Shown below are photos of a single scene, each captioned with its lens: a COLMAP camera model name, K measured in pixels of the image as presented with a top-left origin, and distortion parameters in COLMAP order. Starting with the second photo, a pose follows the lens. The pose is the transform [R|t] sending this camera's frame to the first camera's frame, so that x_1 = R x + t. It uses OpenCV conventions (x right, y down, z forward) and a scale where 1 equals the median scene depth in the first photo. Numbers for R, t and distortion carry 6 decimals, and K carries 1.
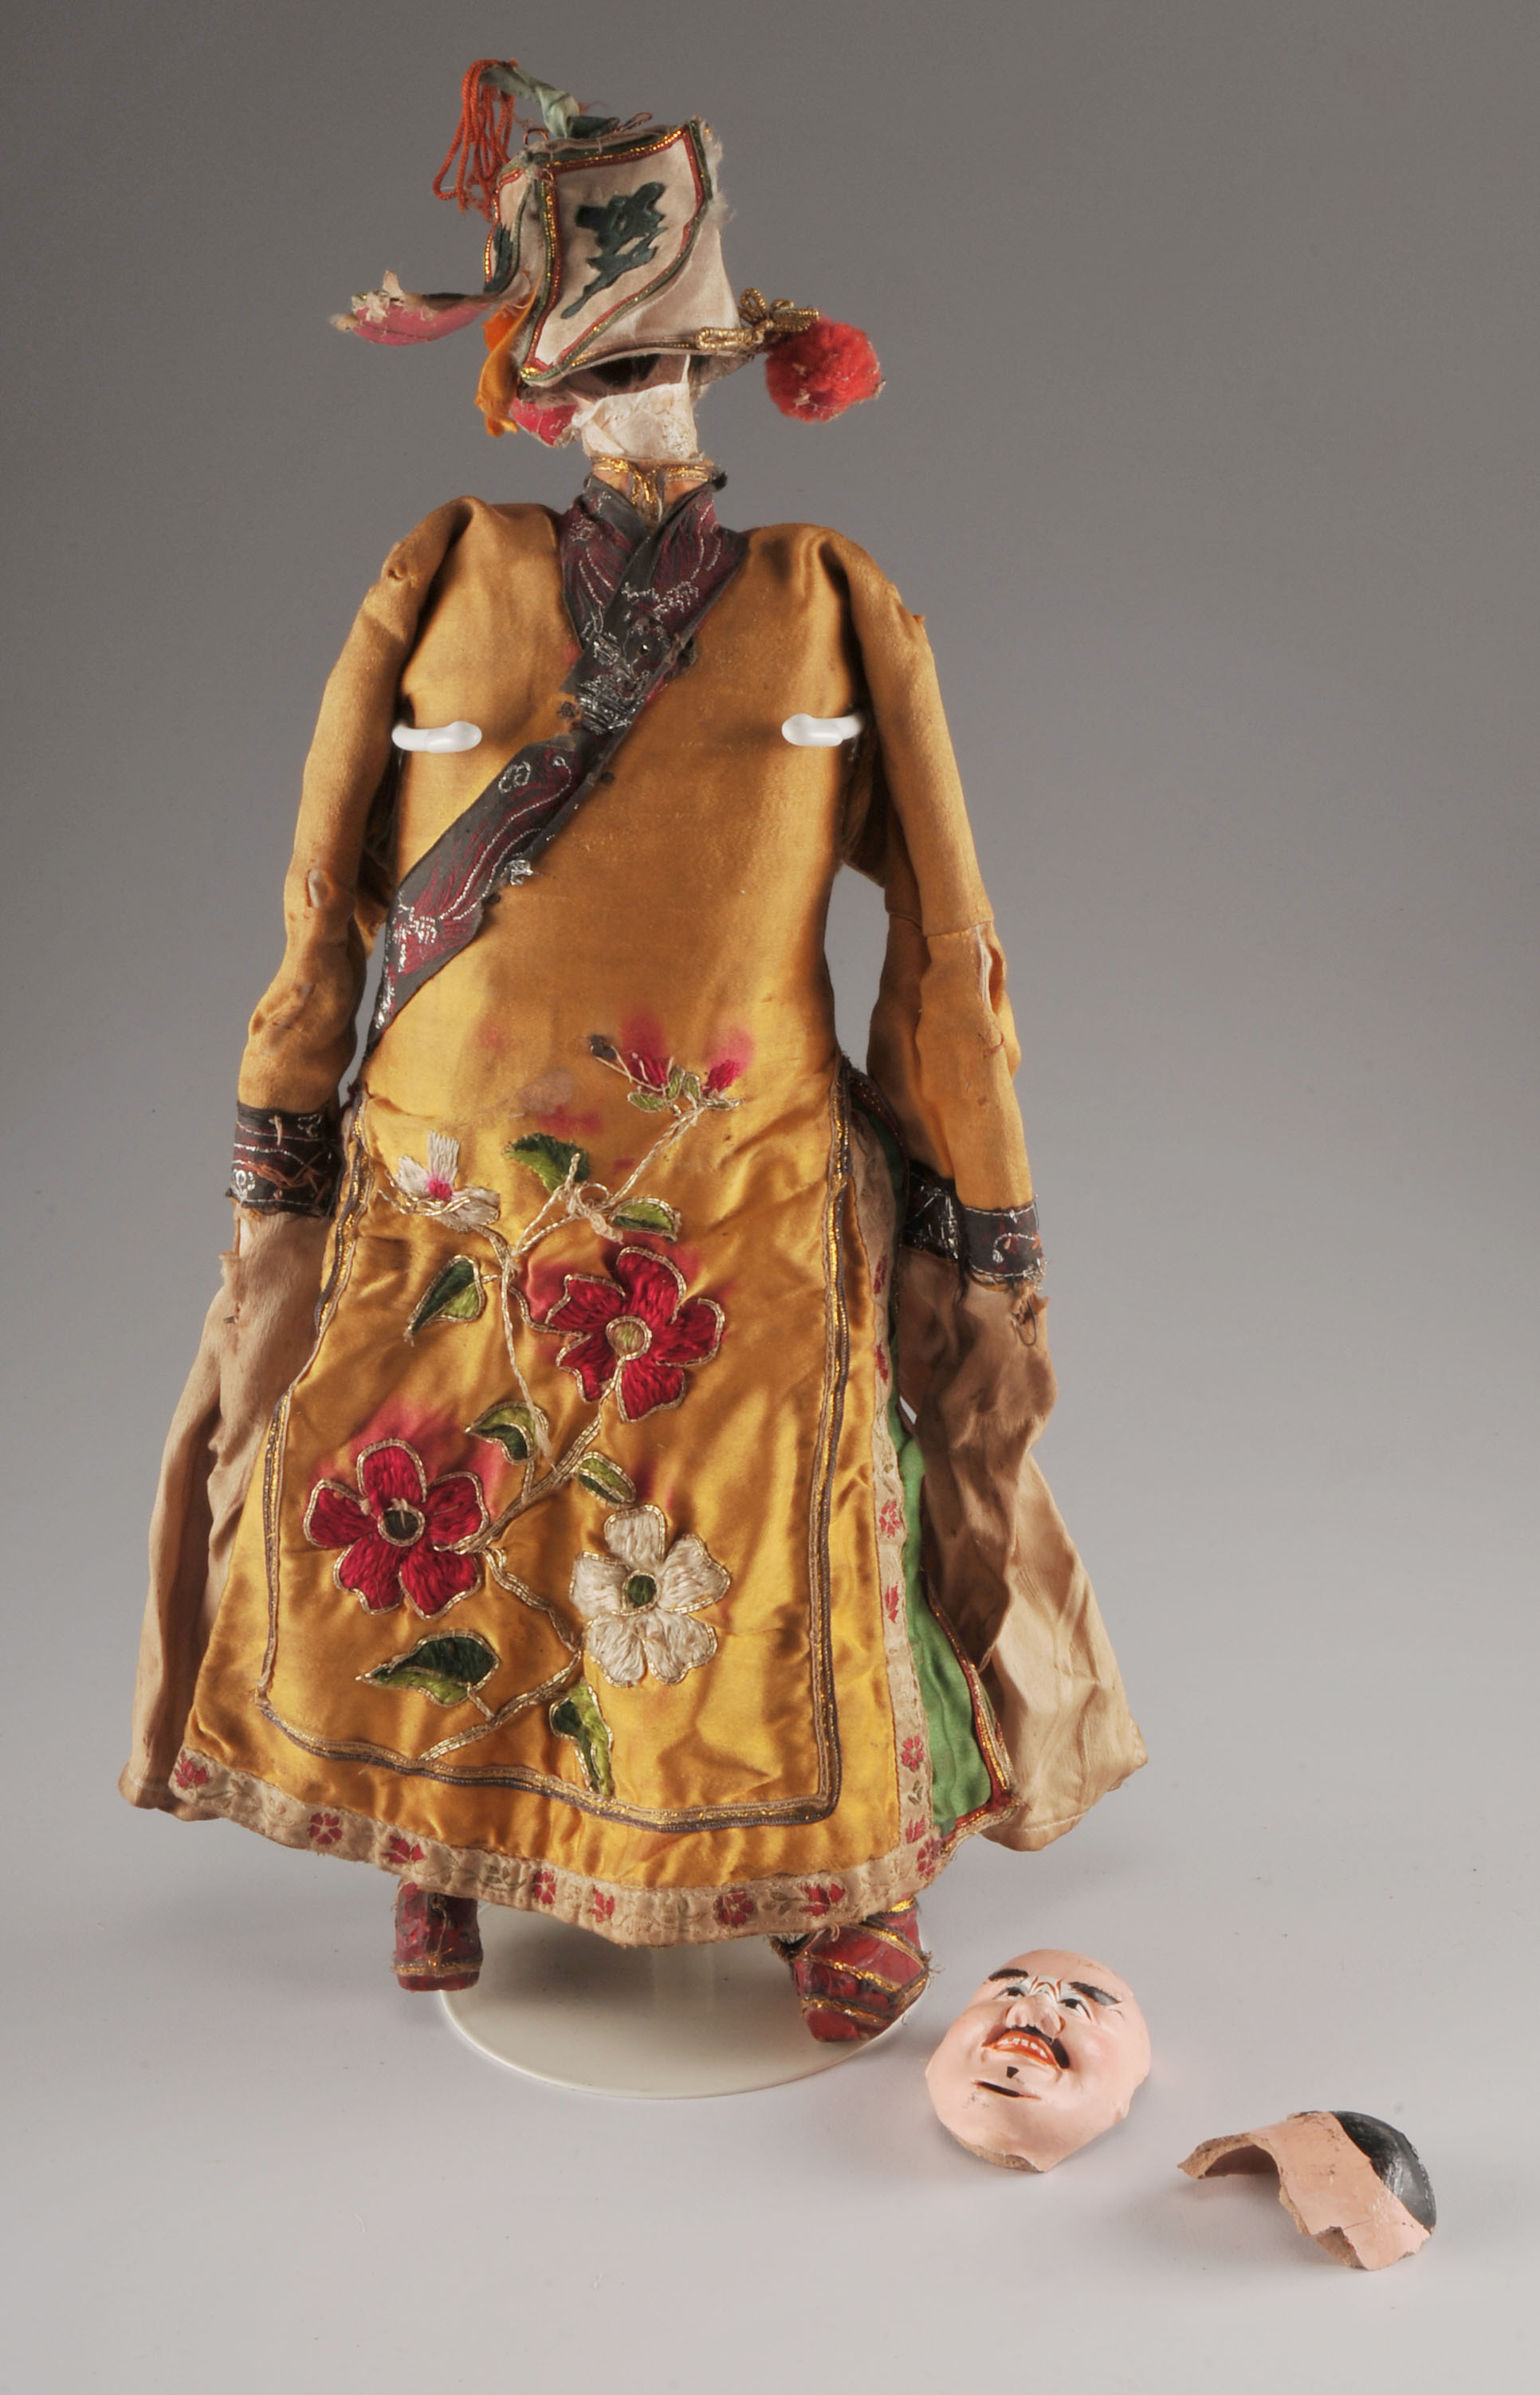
lens RADIAL K [[3520.9, 0, 772.3], [0, 3520.9, 1197.9], [0, 0, 1]] dist [-0.078722, 0.000000]
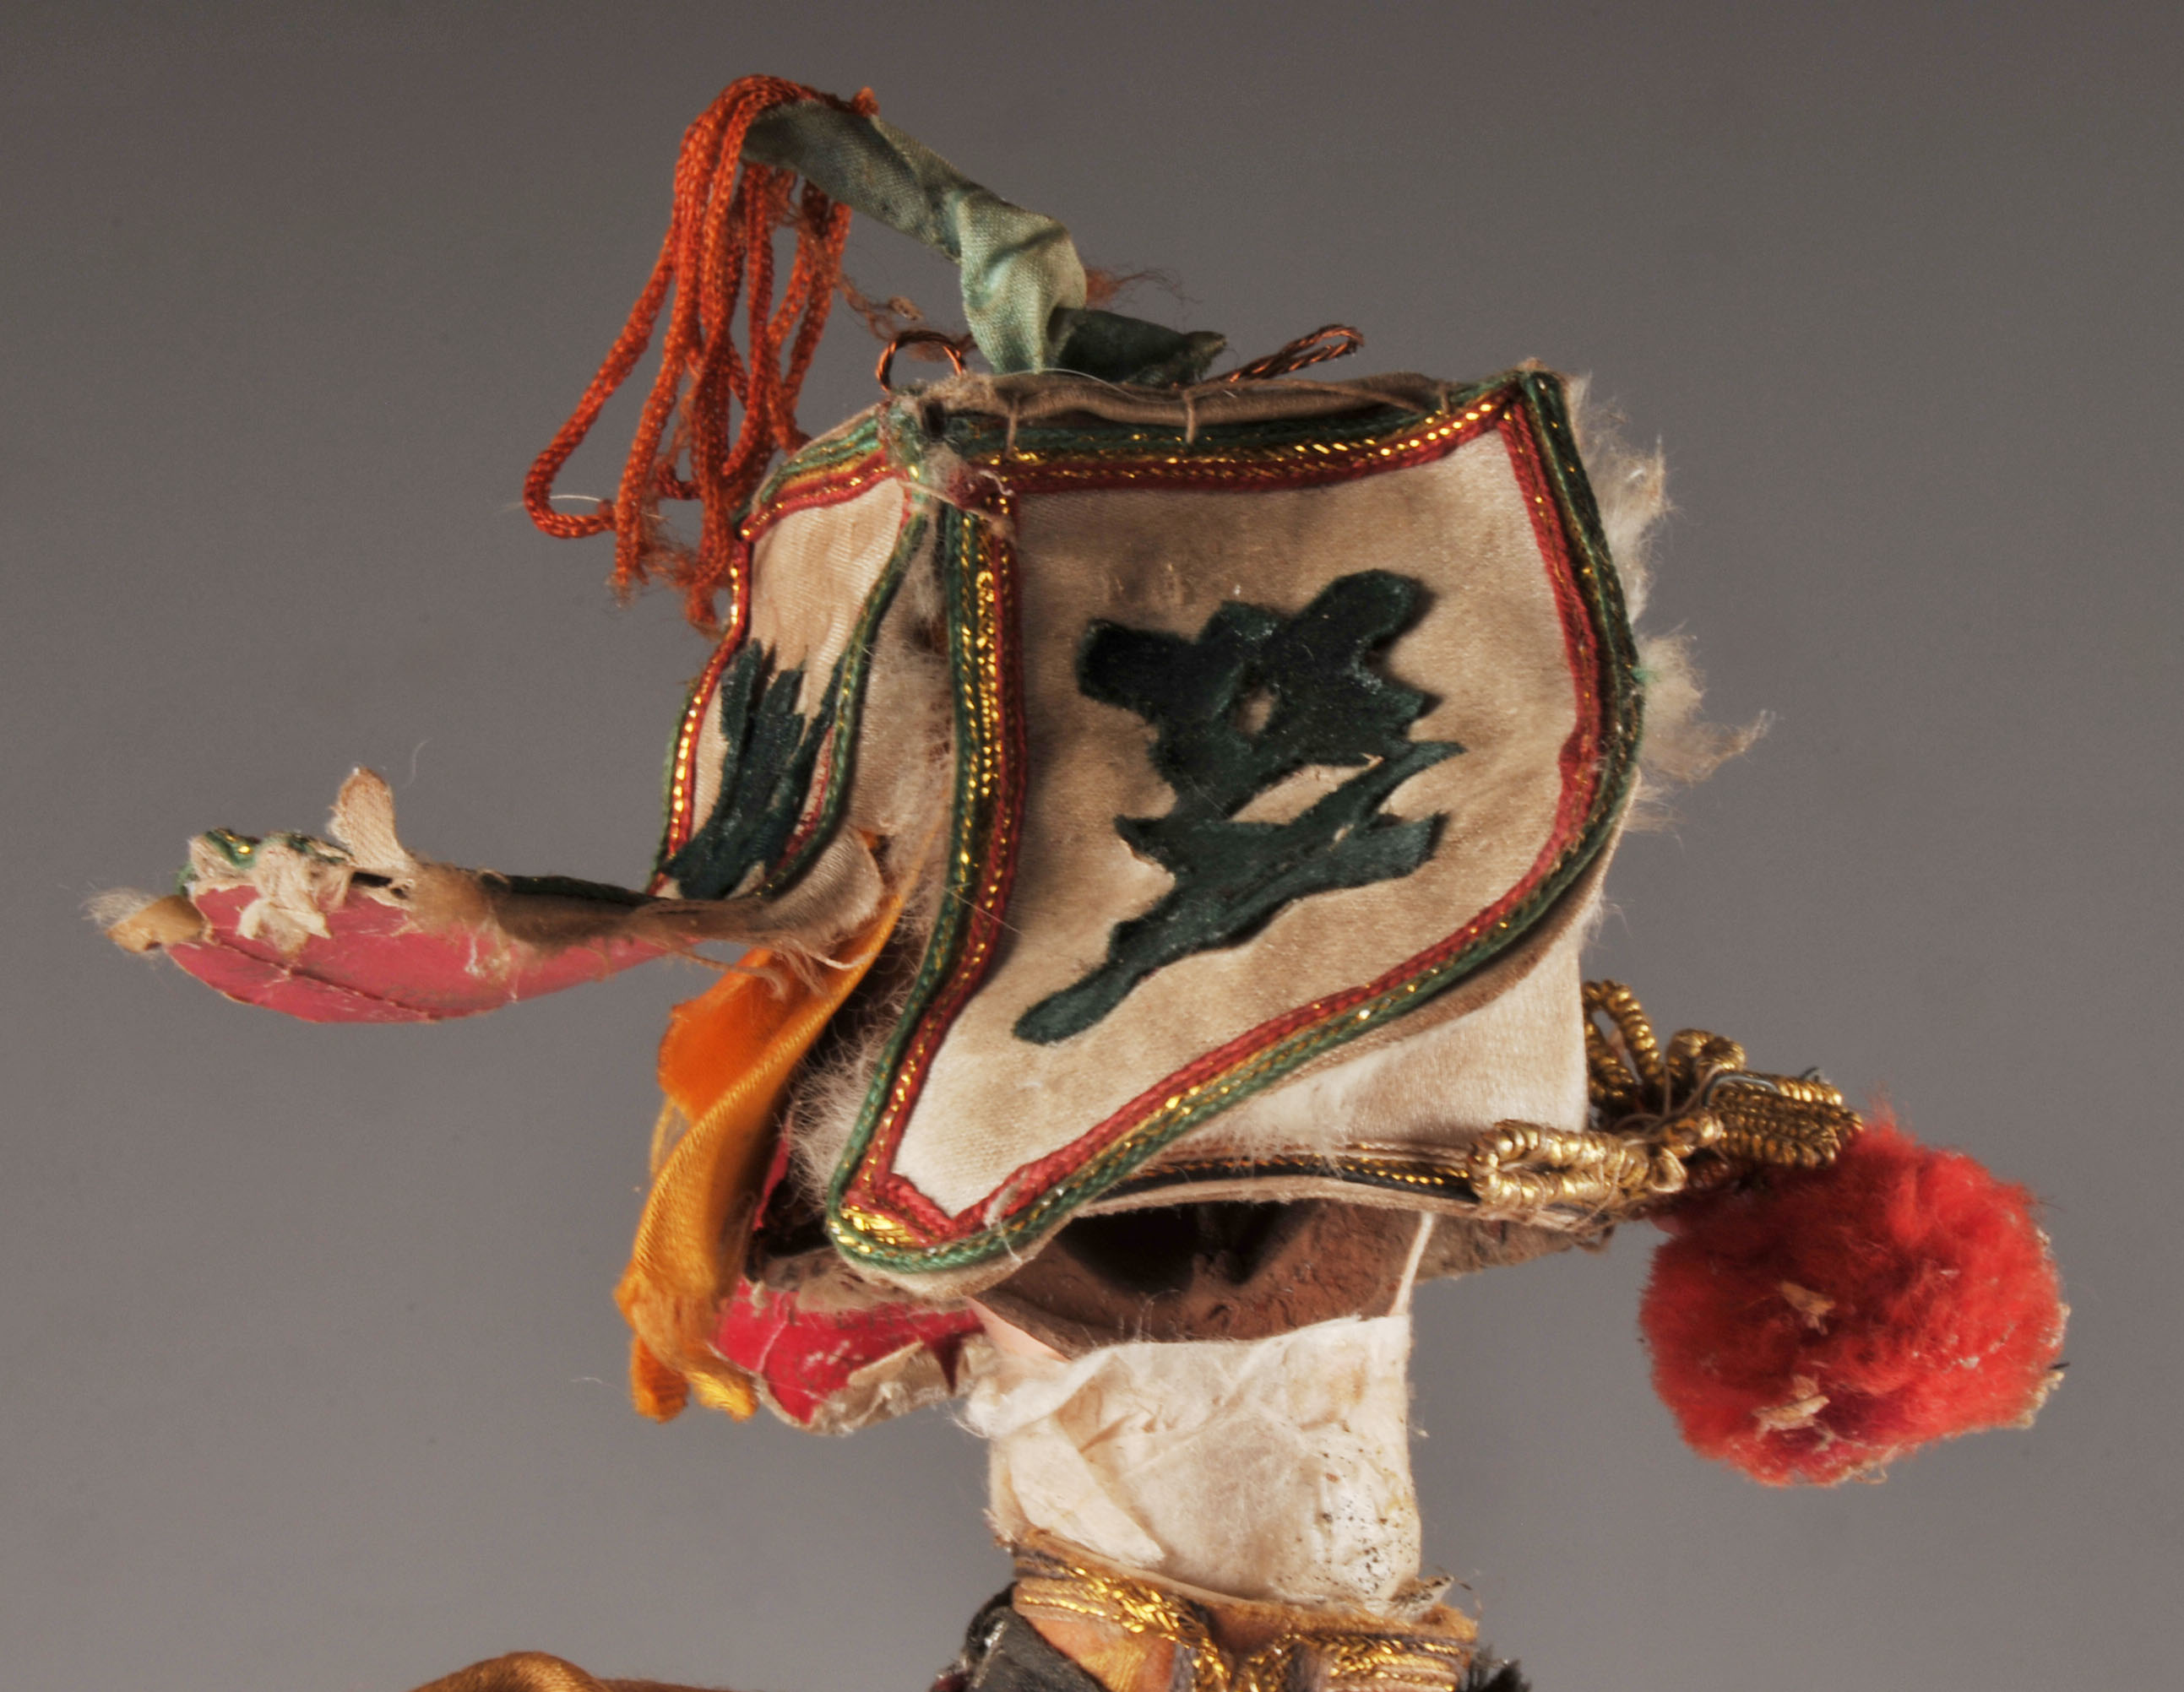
lens RADIAL K [[6511.8, 0, 1091.9], [0, 6511.8, 844.3], [0, 0, 1]] dist [-0.157299, 0.000000]
pose [[0.991003, 0.123621, 0.051285, -0.078647], [-0.107041, 0.962114, -0.250758, -0.141974], [-0.080341, 0.243013, 0.966690, 0.521723]]
